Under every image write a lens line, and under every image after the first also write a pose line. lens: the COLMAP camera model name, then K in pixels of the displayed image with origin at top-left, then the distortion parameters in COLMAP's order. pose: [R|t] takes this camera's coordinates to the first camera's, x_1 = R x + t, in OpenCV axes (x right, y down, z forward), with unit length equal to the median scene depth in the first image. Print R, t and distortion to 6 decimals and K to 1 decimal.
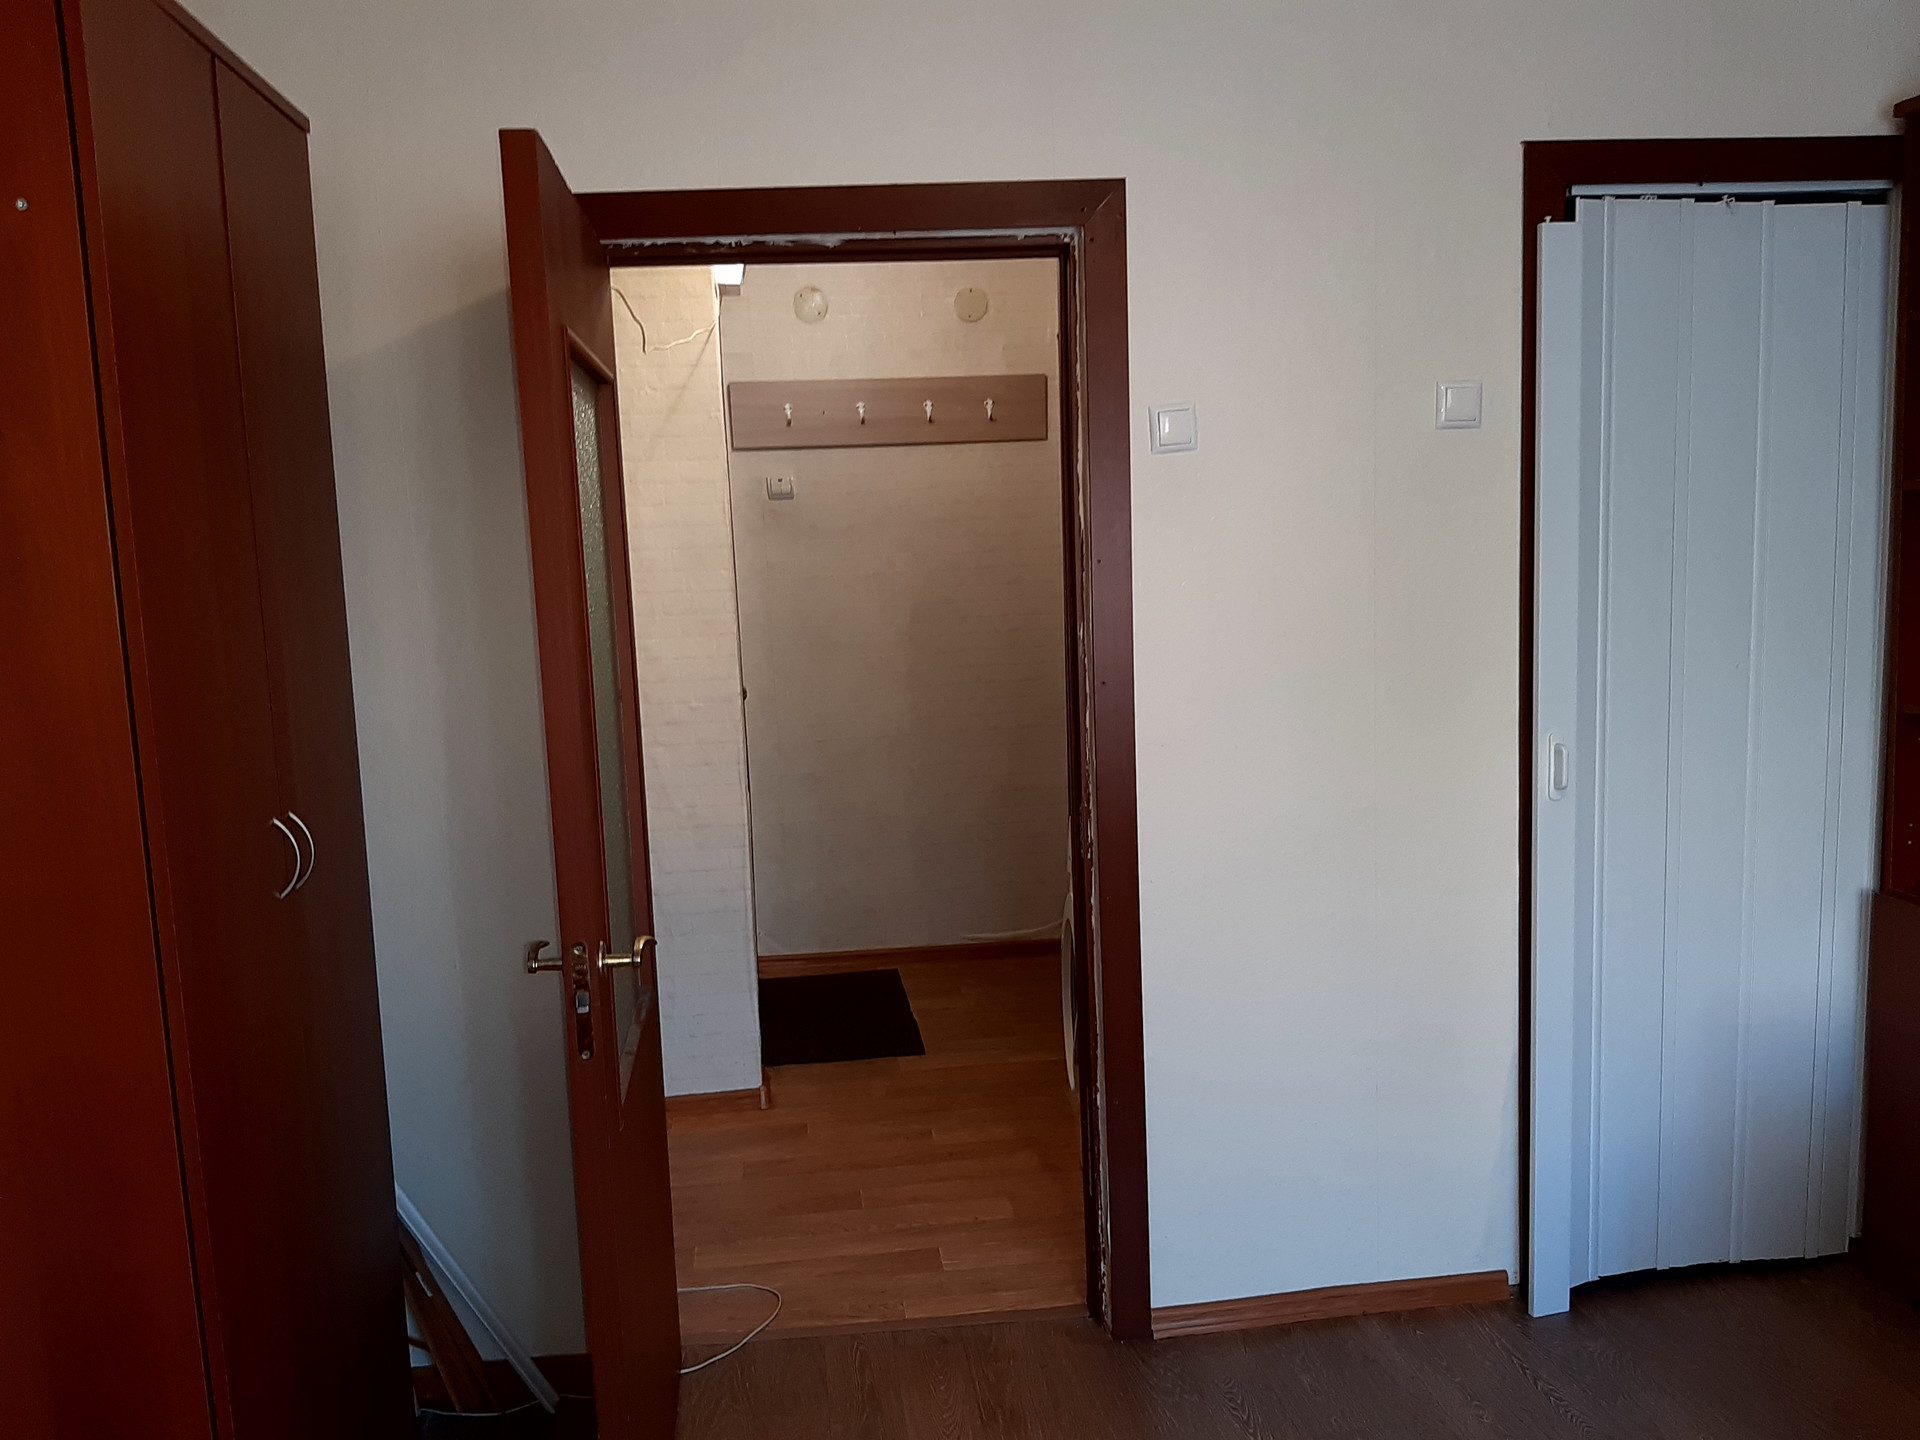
lens RADIAL K [[1588.7, 0, 977.5], [0, 1588.7, 711.6], [0, 0, 1]] dist [0.100529, -0.169348]
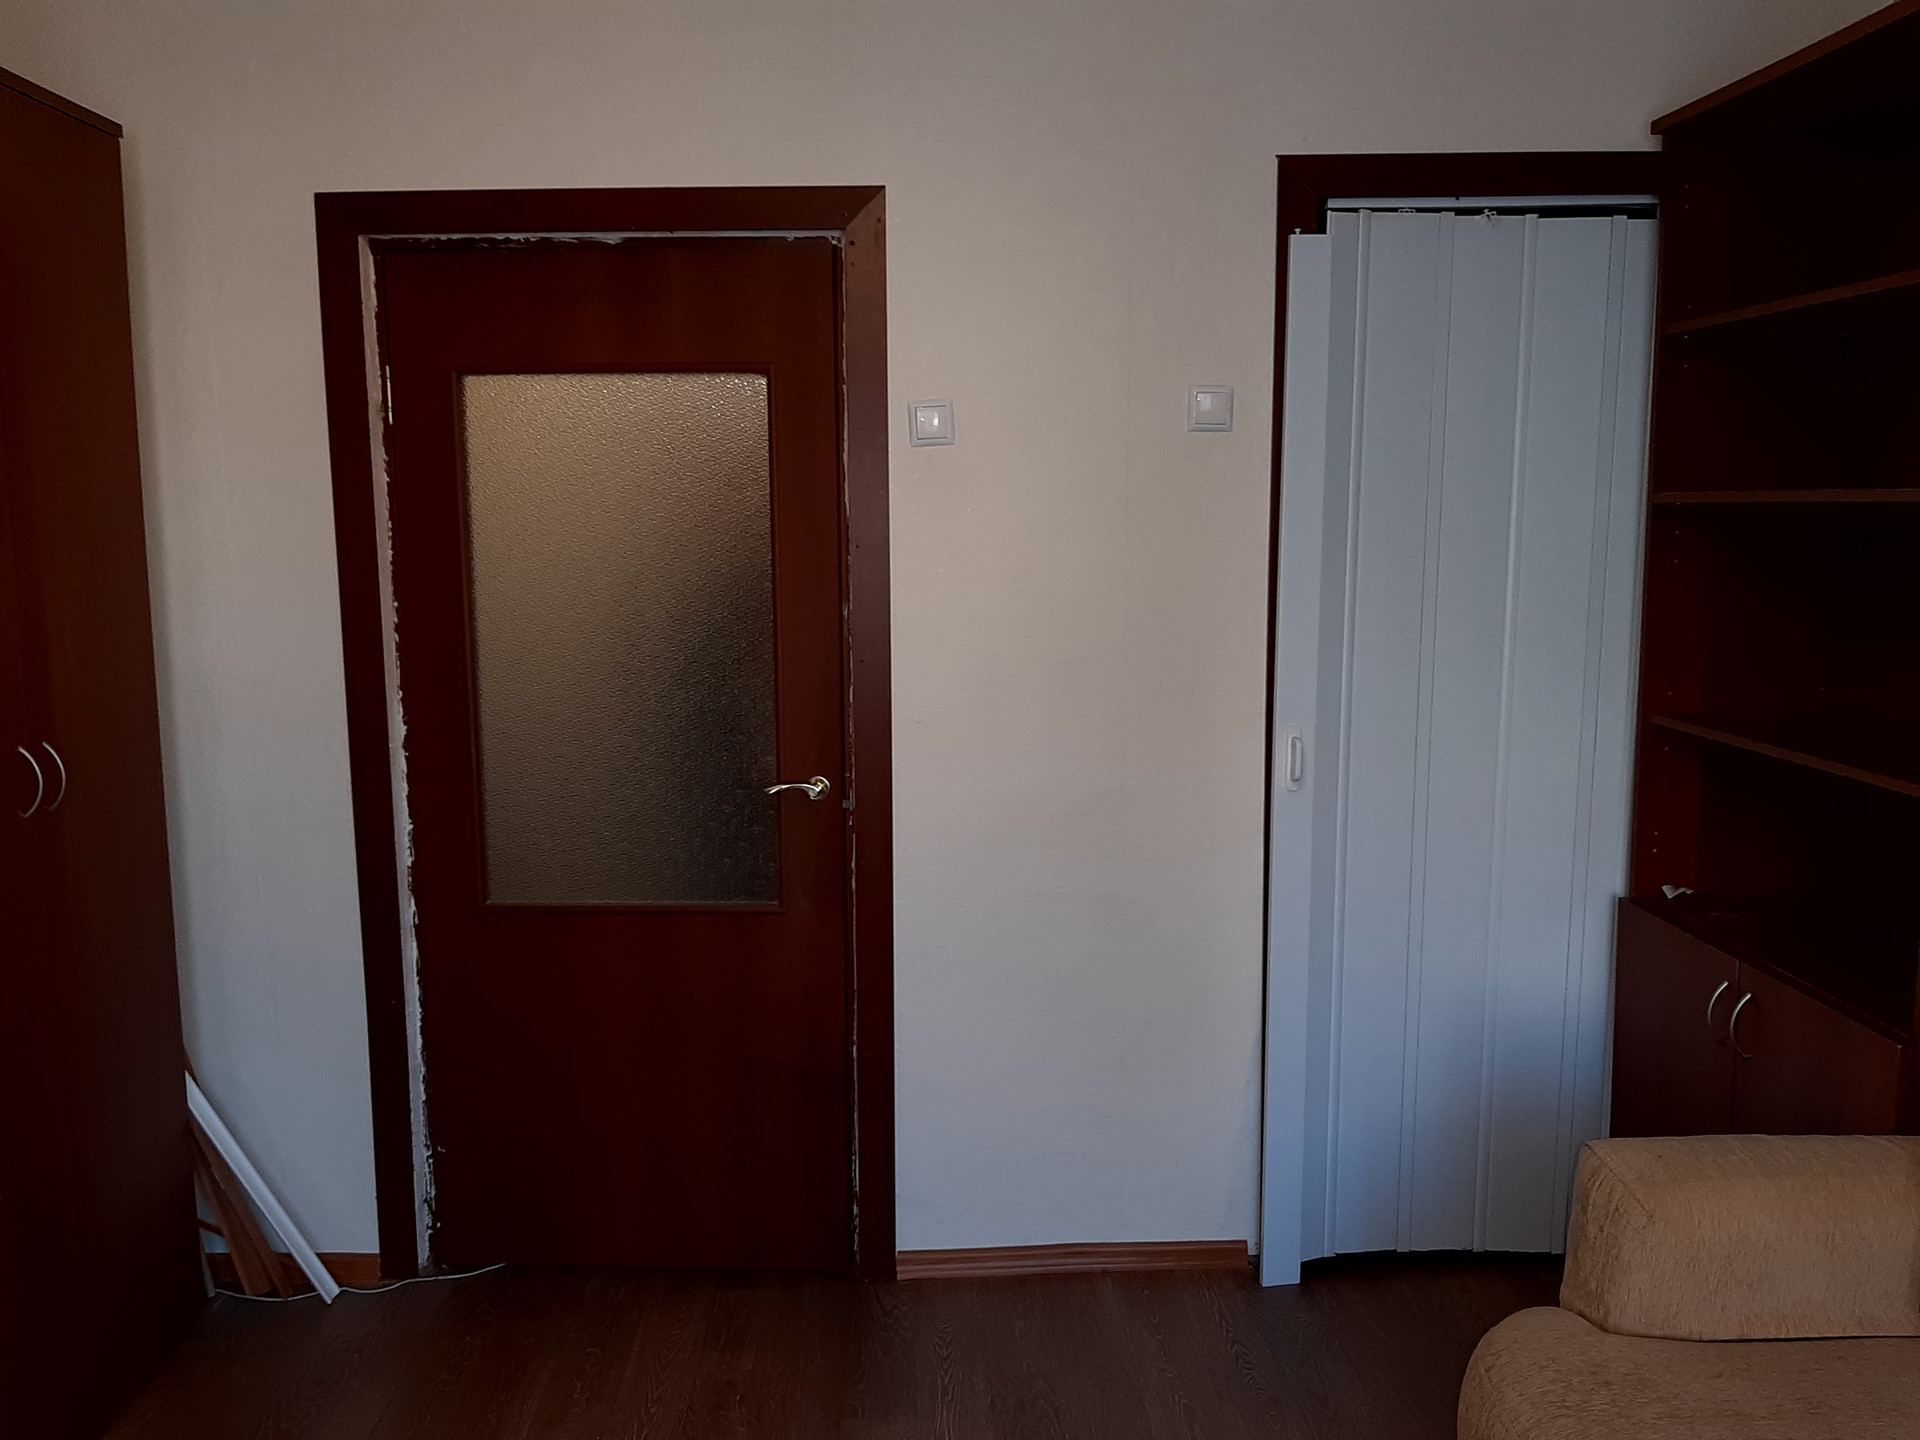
lens RADIAL K [[1588.7, 0, 956.3], [0, 1588.7, 712.7], [0, 0, 1]] dist [0.100529, -0.169348]
pose [[0.994926, 0.042961, -0.090978, 0.238169], [-0.042149, 0.999053, 0.010837, 0.002471], [0.091358, -0.006948, 0.995794, -0.051930]]
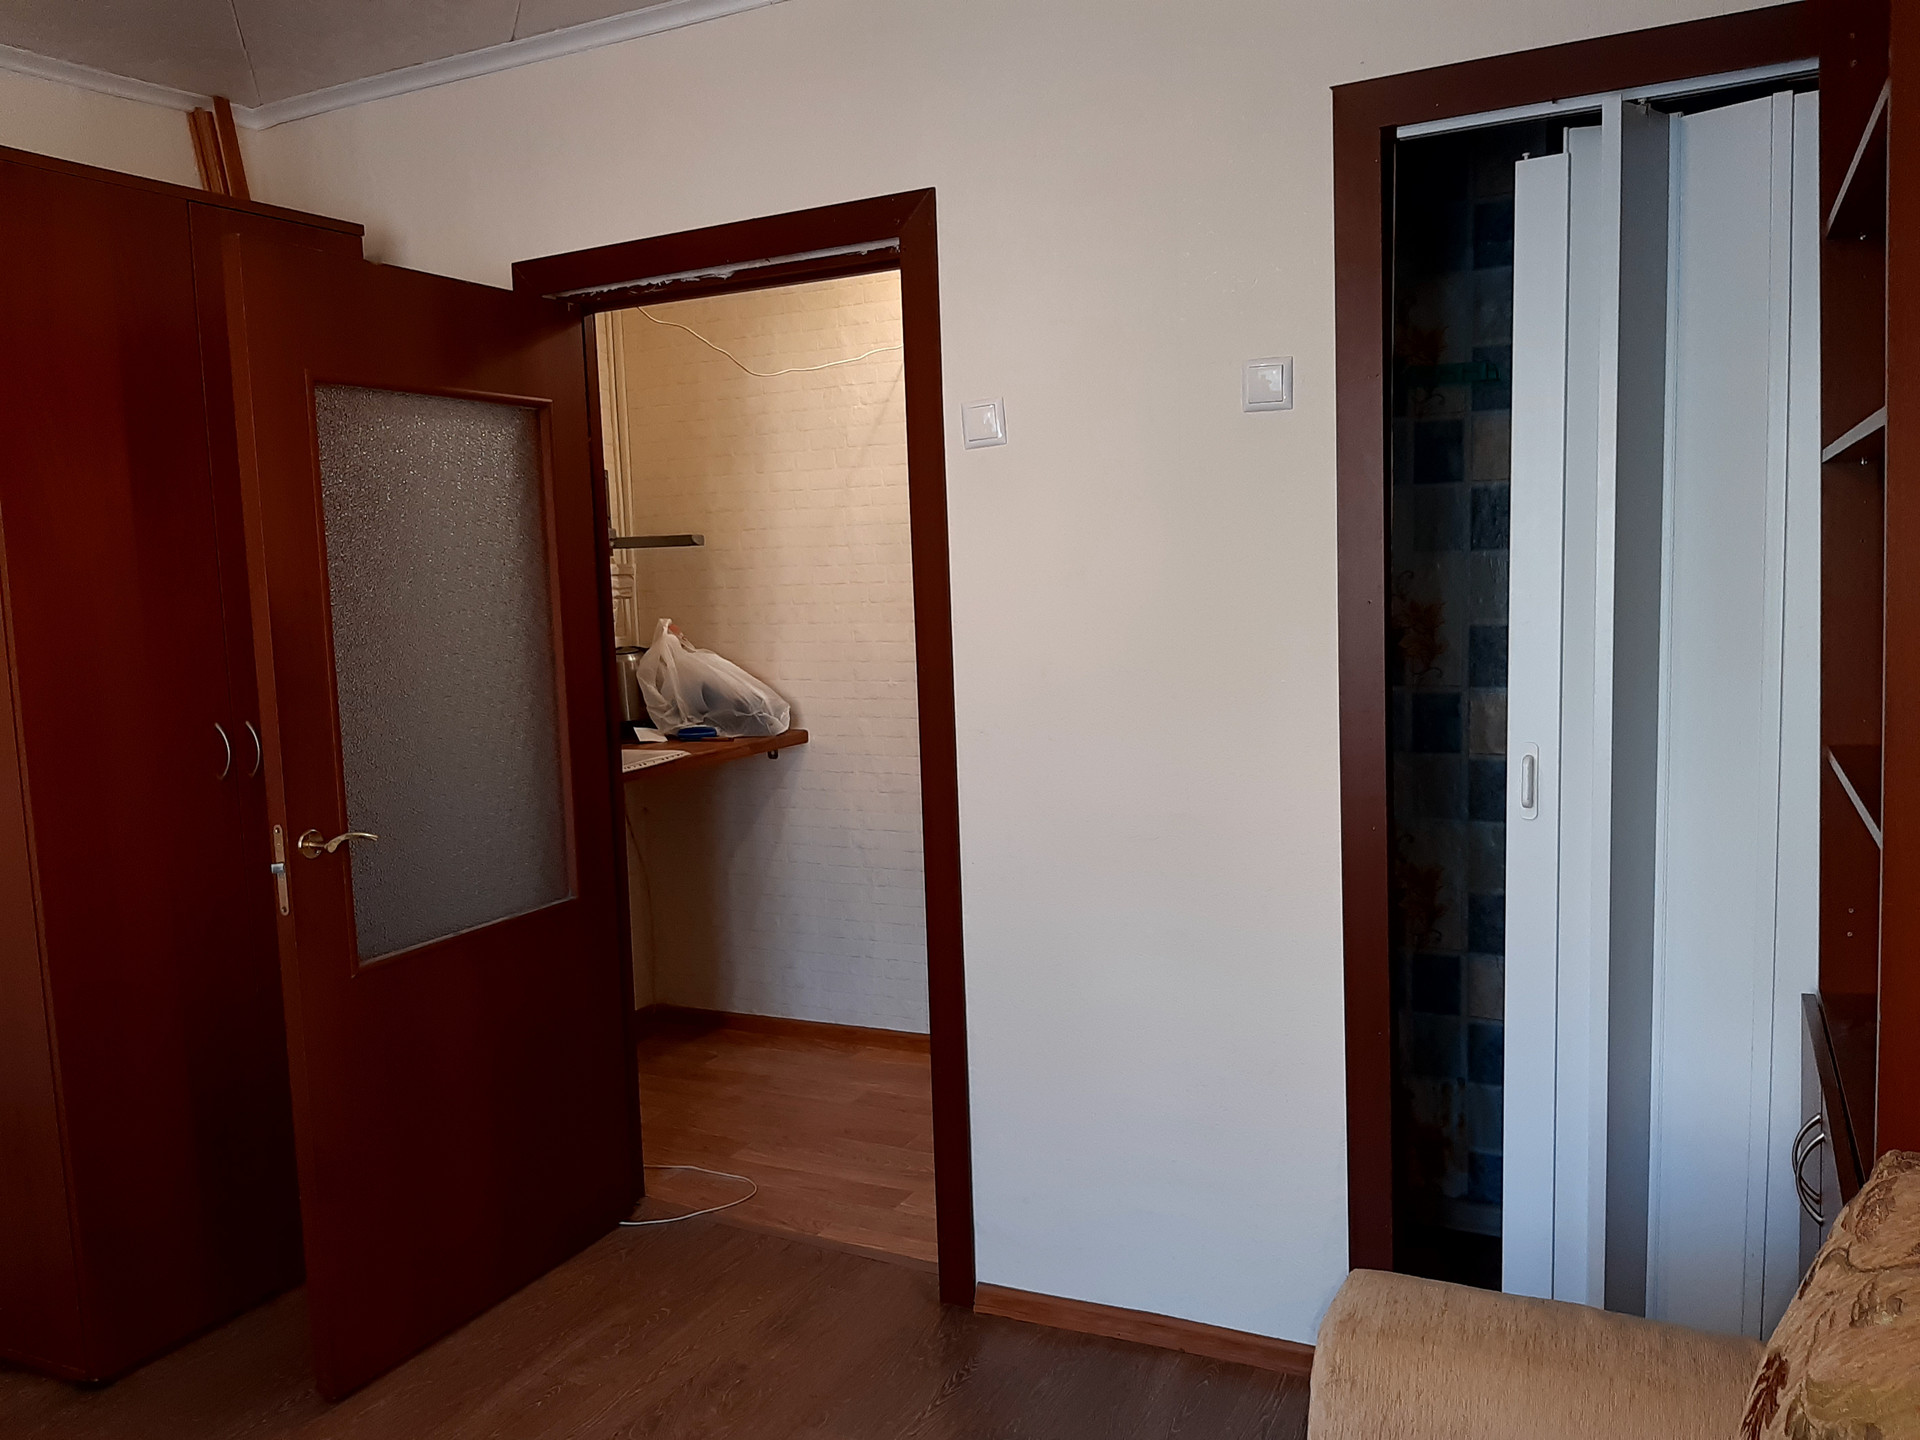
lens RADIAL K [[1588.7, 0, 955.6], [0, 1588.7, 712.6], [0, 0, 1]] dist [0.100529, -0.169348]
pose [[0.815416, 0.062744, -0.575466, 0.693392], [-0.064360, 0.997772, 0.017593, -0.008592], [0.575287, 0.022691, 0.817637, 0.152246]]
